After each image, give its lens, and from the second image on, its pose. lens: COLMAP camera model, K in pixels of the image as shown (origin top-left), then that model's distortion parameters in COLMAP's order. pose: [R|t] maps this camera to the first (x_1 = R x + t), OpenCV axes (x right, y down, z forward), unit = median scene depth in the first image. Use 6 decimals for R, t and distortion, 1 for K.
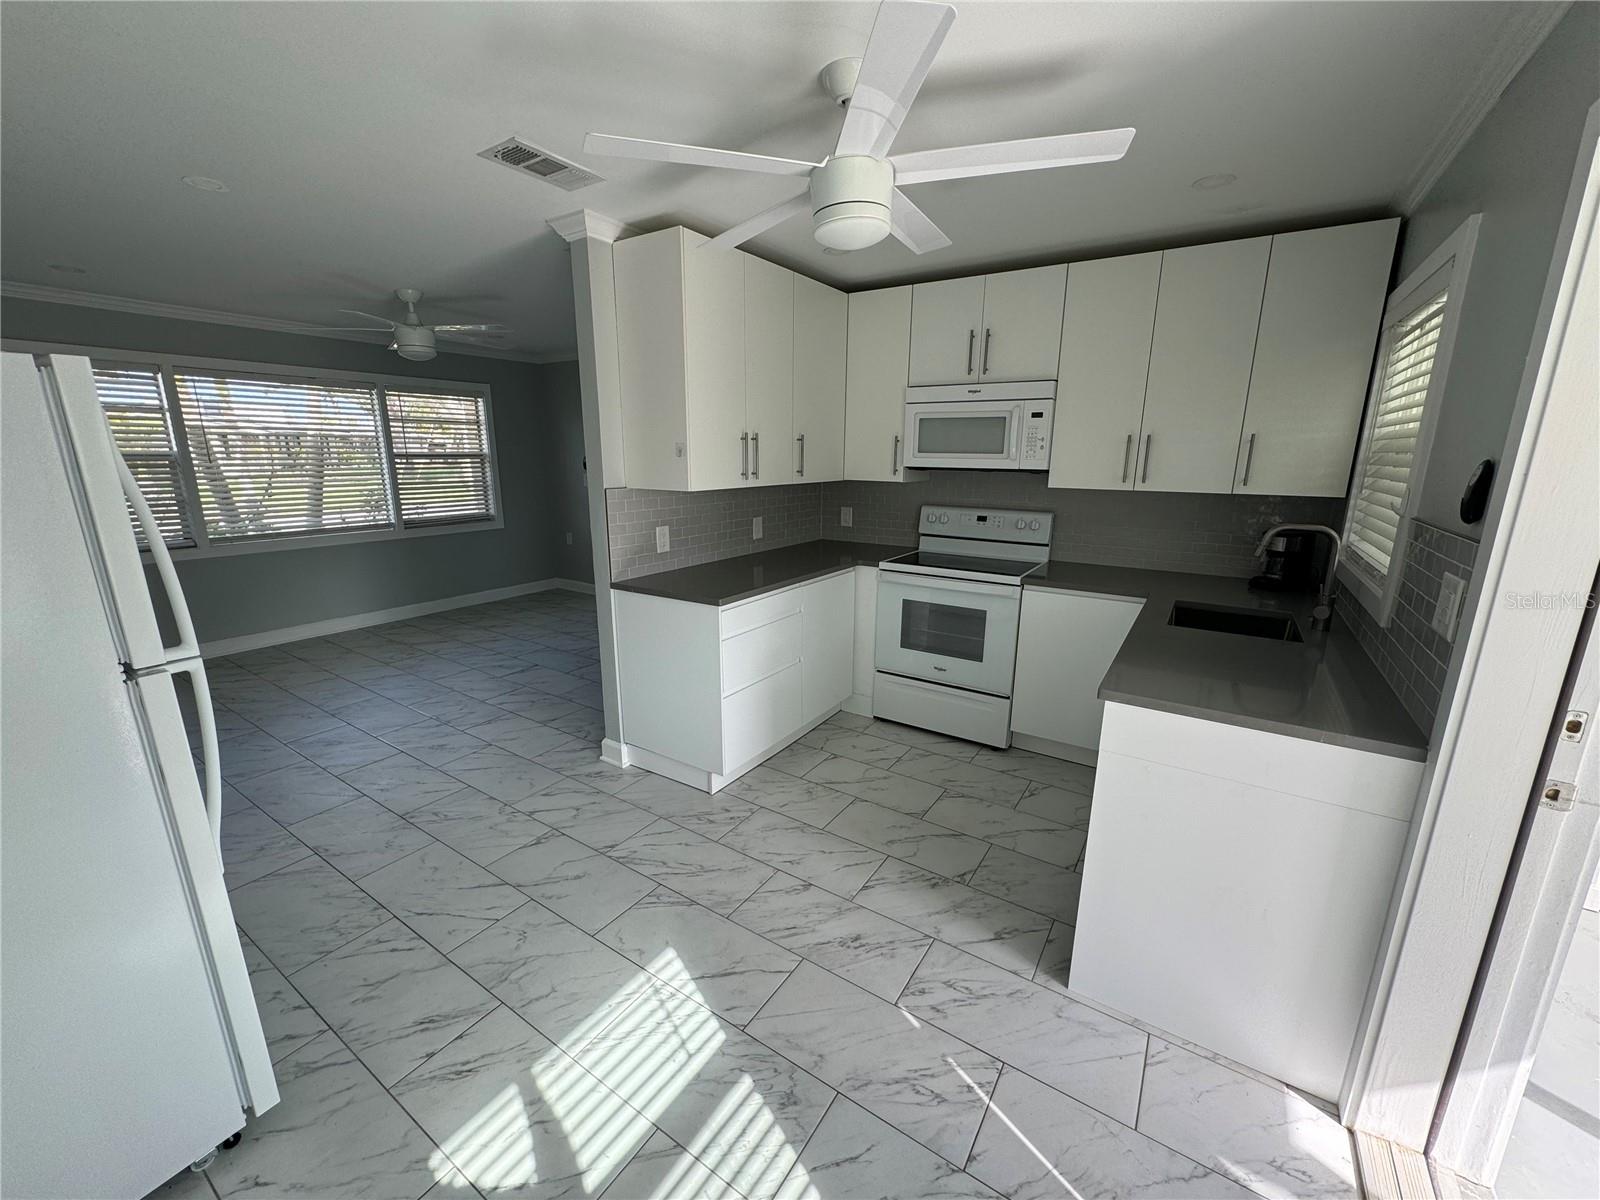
lens RADIAL K [[636.5, 0, 797.9], [0, 636.5, 604.2], [0, 0, 1]] dist [-0.003504, 0.000499]
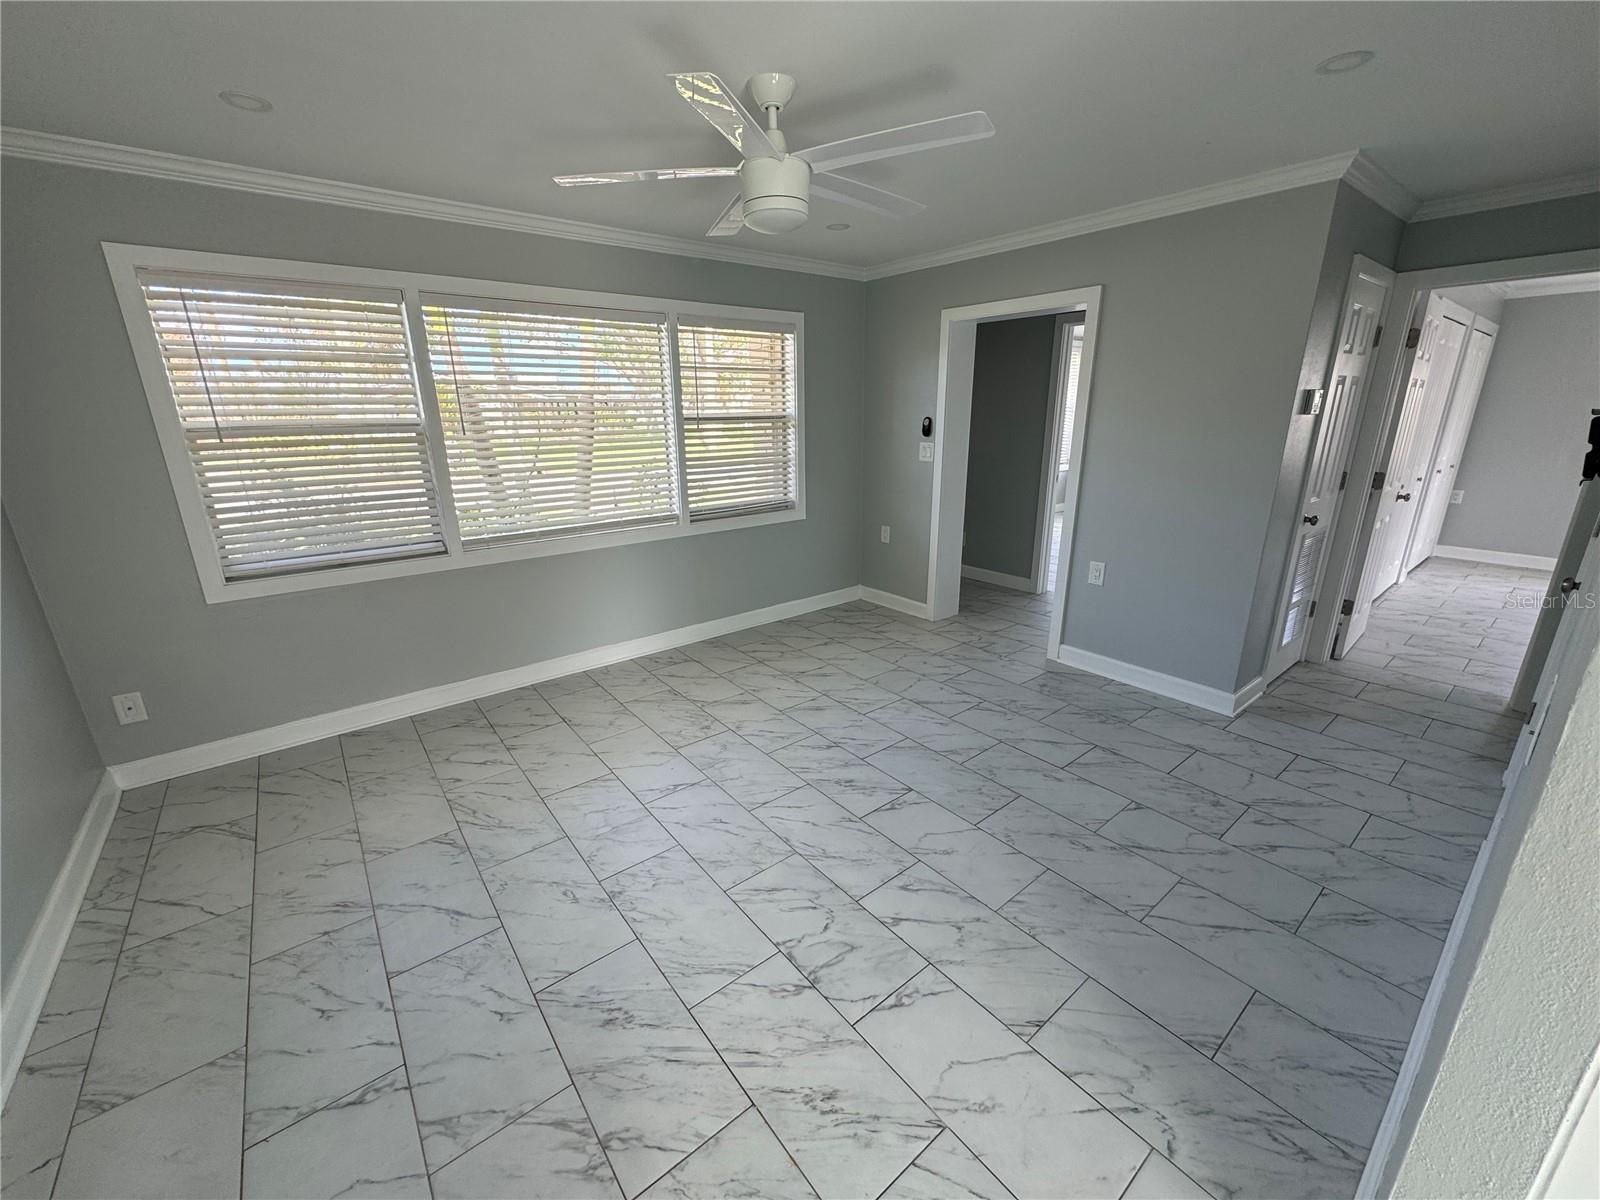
lens RADIAL K [[636.5, 0, 797.5], [0, 636.5, 605.1], [0, 0, 1]] dist [-0.003504, 0.000499]
pose [[0.949803, 0.076514, -0.303348, -0.426534], [-0.056680, 0.995671, 0.073669, -0.131628], [0.307671, -0.052777, 0.950028, 0.534191]]
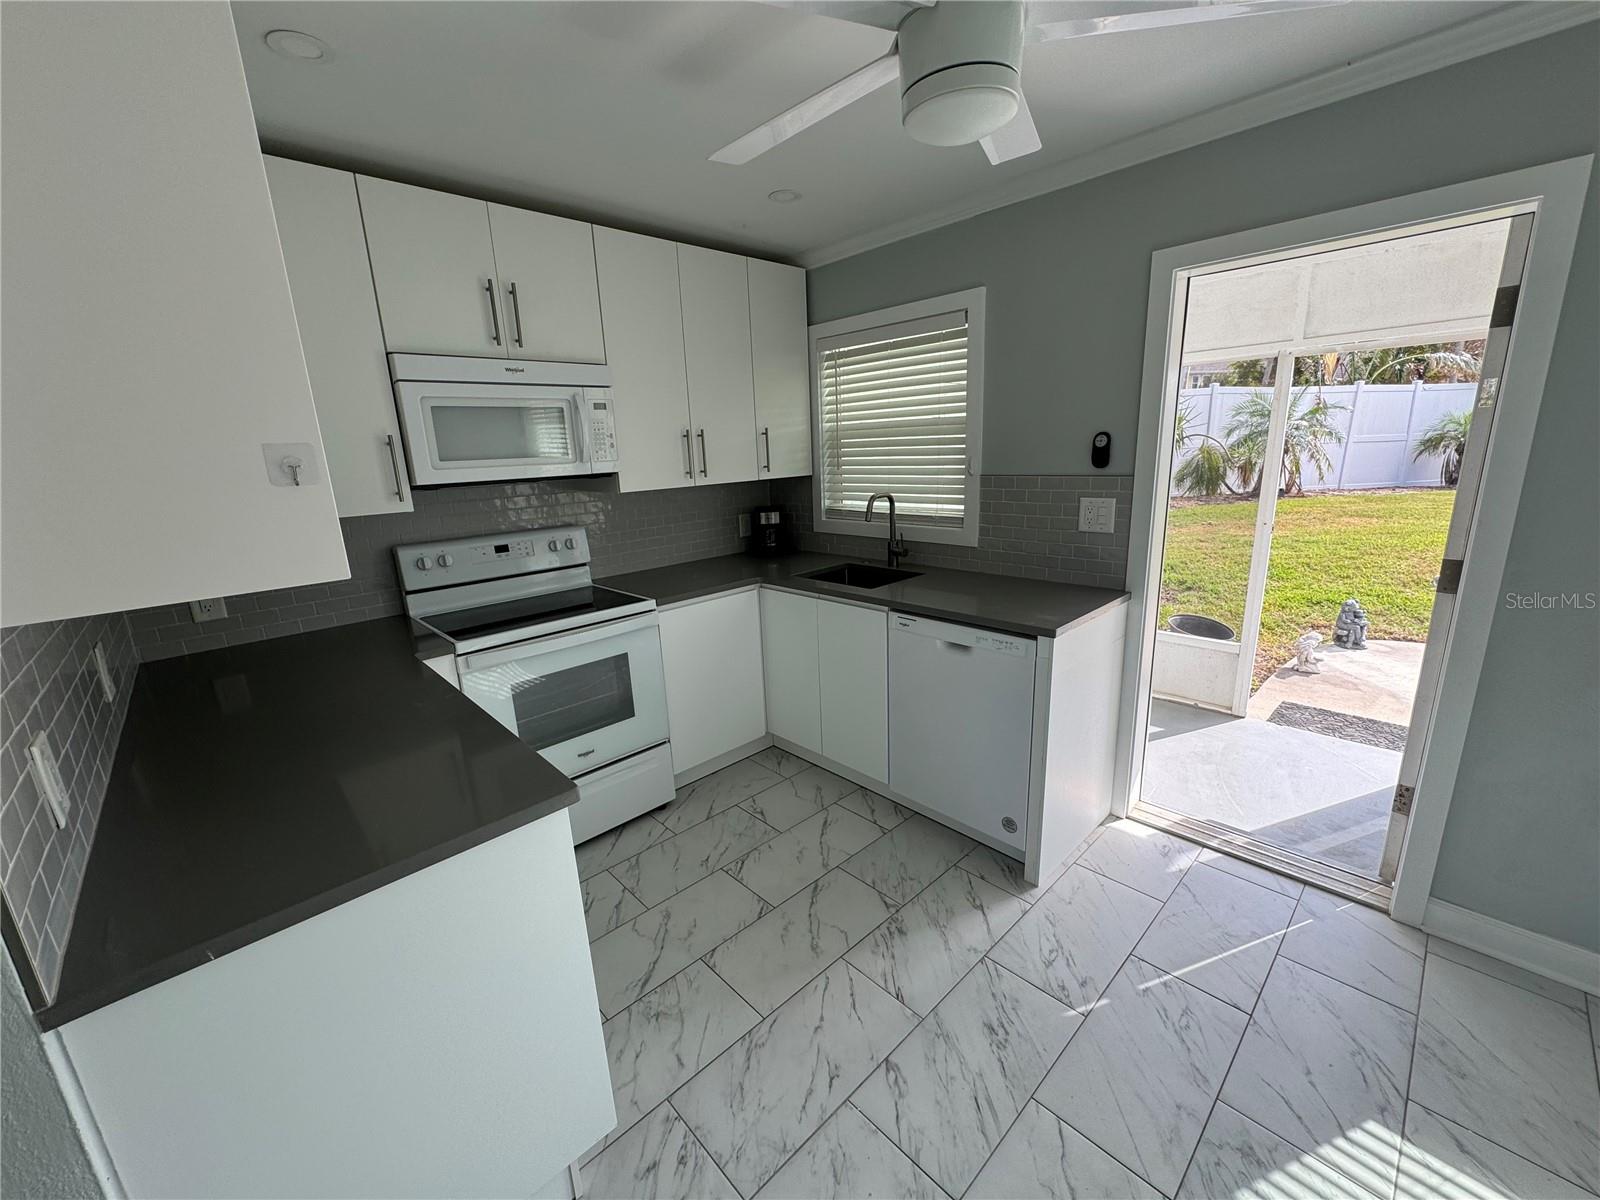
lens RADIAL K [[636.5, 0, 801.2], [0, 636.5, 604.6], [0, 0, 1]] dist [-0.003504, 0.000499]
pose [[0.227973, -0.255332, 0.939593, -0.328518], [0.271455, 0.943409, 0.190506, -0.118944], [-0.935062, 0.211627, 0.284382, 0.483843]]
